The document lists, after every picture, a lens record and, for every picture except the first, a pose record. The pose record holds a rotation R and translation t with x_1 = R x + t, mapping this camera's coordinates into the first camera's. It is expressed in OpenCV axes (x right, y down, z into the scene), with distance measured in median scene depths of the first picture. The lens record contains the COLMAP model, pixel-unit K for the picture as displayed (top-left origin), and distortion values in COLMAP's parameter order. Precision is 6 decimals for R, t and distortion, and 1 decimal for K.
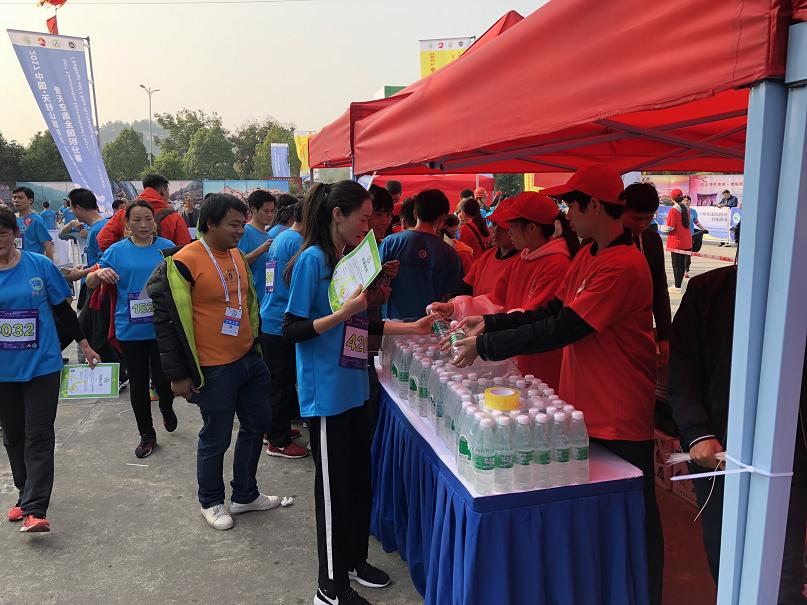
lens RADIAL K [[669.5, 0, 404.1], [0, 669.5, 301.7], [0, 0, 1]] dist [0.003643, 0.000411]
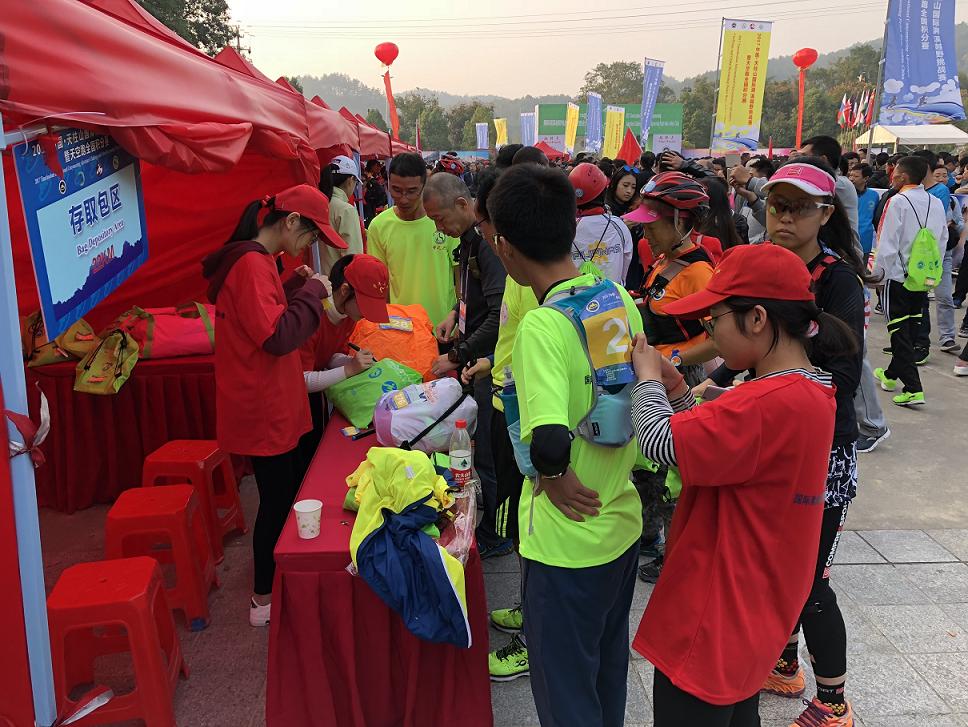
lens RADIAL K [[803.1, 0, 482.1], [0, 803.1, 362.6], [0, 0, 1]] dist [0.003643, 0.000411]
pose [[0.984529, 0.048748, -0.168305, 0.105202], [-0.033427, 0.995133, 0.092694, 0.094306], [0.172004, -0.085634, 0.981367, -0.600195]]
